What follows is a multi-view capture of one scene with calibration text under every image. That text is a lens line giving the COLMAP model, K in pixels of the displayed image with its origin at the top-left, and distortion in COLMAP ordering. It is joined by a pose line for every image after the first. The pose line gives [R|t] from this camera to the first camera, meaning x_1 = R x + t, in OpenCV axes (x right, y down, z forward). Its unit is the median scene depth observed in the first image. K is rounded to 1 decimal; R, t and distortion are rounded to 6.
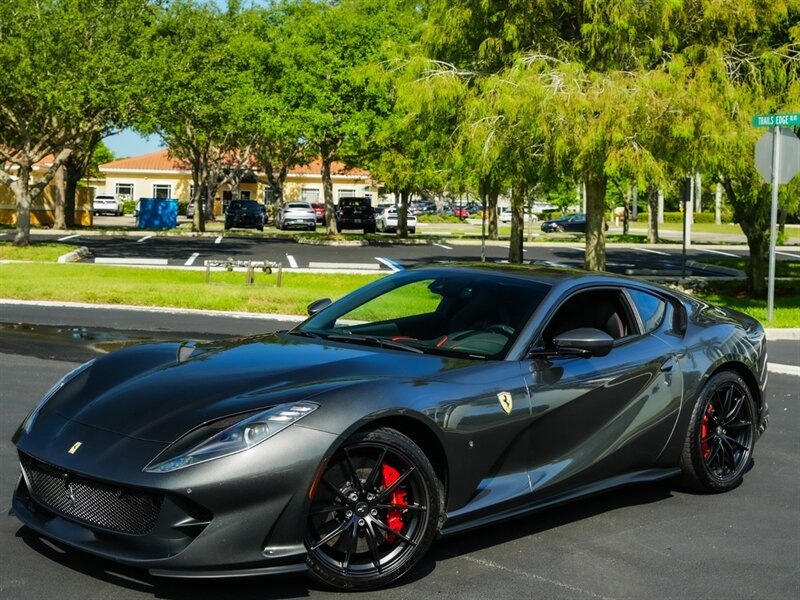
lens RADIAL K [[1266.3, 0, 440.8], [0, 1266.3, 153.0], [0, 0, 1]] dist [-0.081399, -0.010285]
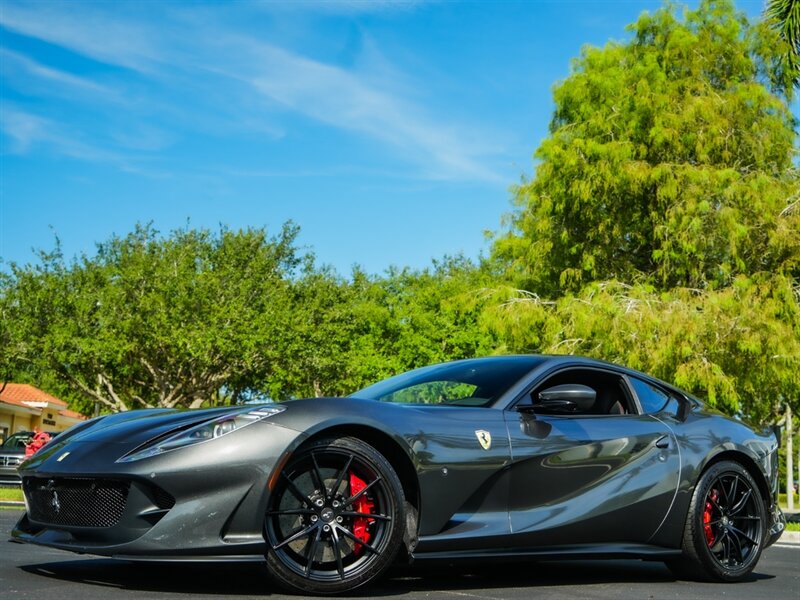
lens RADIAL K [[1166.2, 0, 452.8], [0, 1166.2, 241.9], [0, 0, 1]] dist [-0.031933, 0.052580]
pose [[0.995440, -0.008785, -0.094982, 0.034135], [-0.007598, 0.985284, -0.170754, 0.058147], [0.095084, 0.170697, 0.980725, 0.009519]]
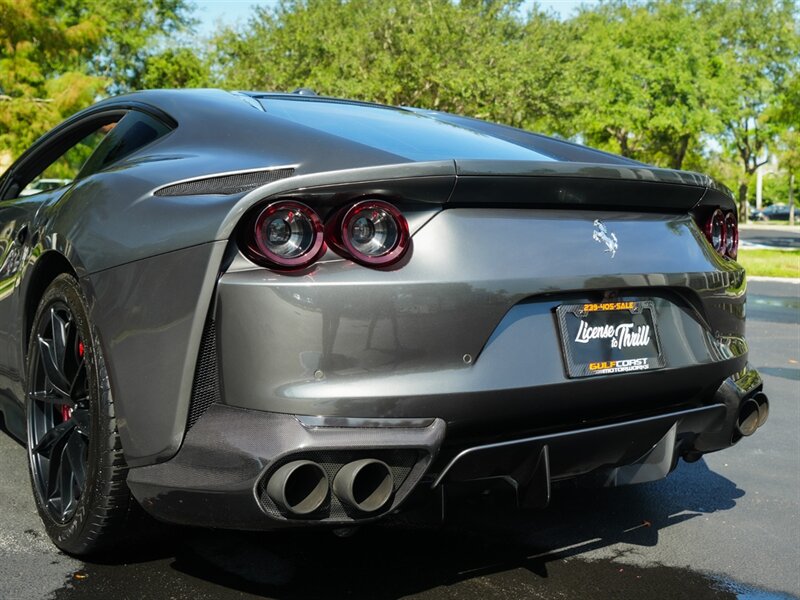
lens RADIAL K [[990.9, 0, 426.5], [0, 990.9, 242.1], [0, 0, 1]] dist [-0.031180, -0.022129]
pose [[0.989073, 0.006055, -0.147301, -0.308434], [0.005410, 0.996992, 0.077311, 0.036319], [0.147326, -0.077263, 0.986066, 0.215804]]
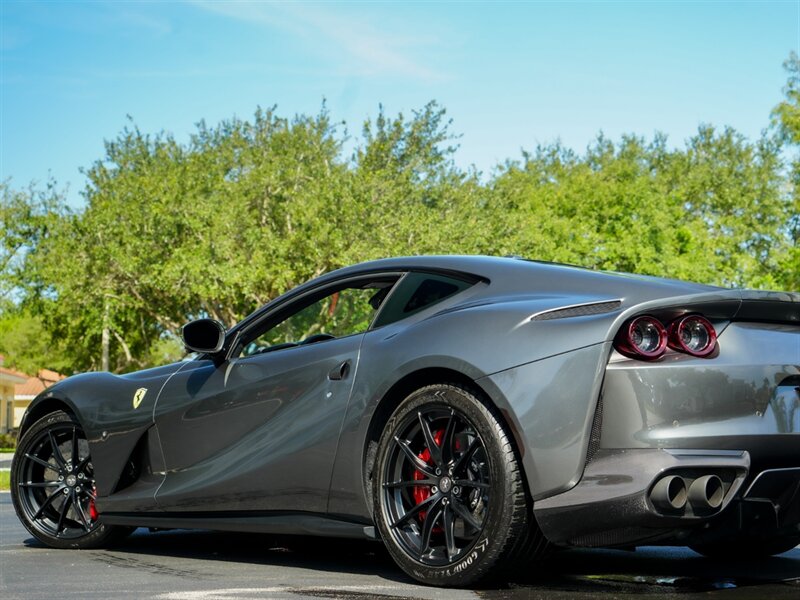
lens RADIAL K [[1450.0, 0, 418.0], [0, 1450.0, 311.2], [0, 0, 1]] dist [-0.035201, 0.171438]
pose [[0.998966, -0.033806, -0.030412, -0.368214], [0.032208, 0.998149, -0.051590, 0.050252], [0.032100, 0.050557, 0.998205, 0.075750]]
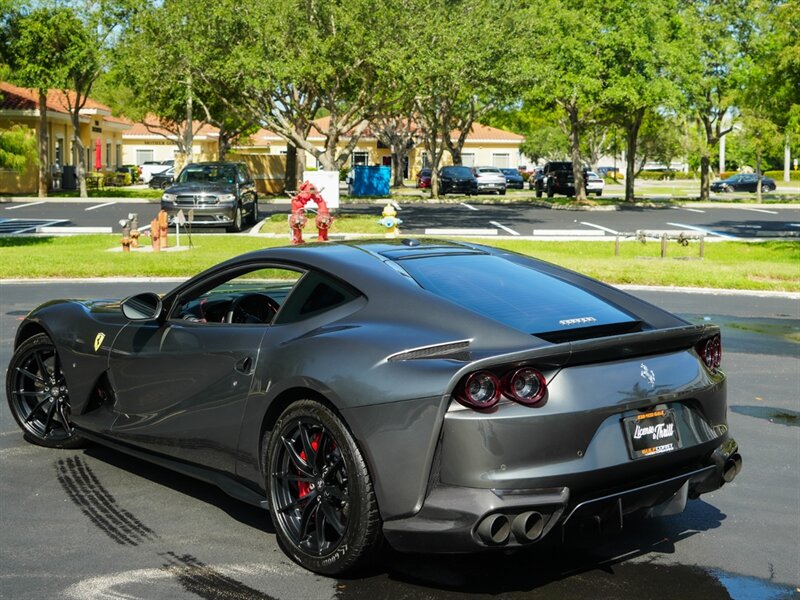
lens RADIAL K [[1188.4, 0, 439.7], [0, 1188.4, 265.9], [0, 0, 1]] dist [-0.000837, -0.010582]
pose [[0.998360, -0.010326, -0.056302, -0.333078], [0.017260, 0.992120, 0.124100, -0.007450], [0.054577, -0.124868, 0.990671, 0.096870]]
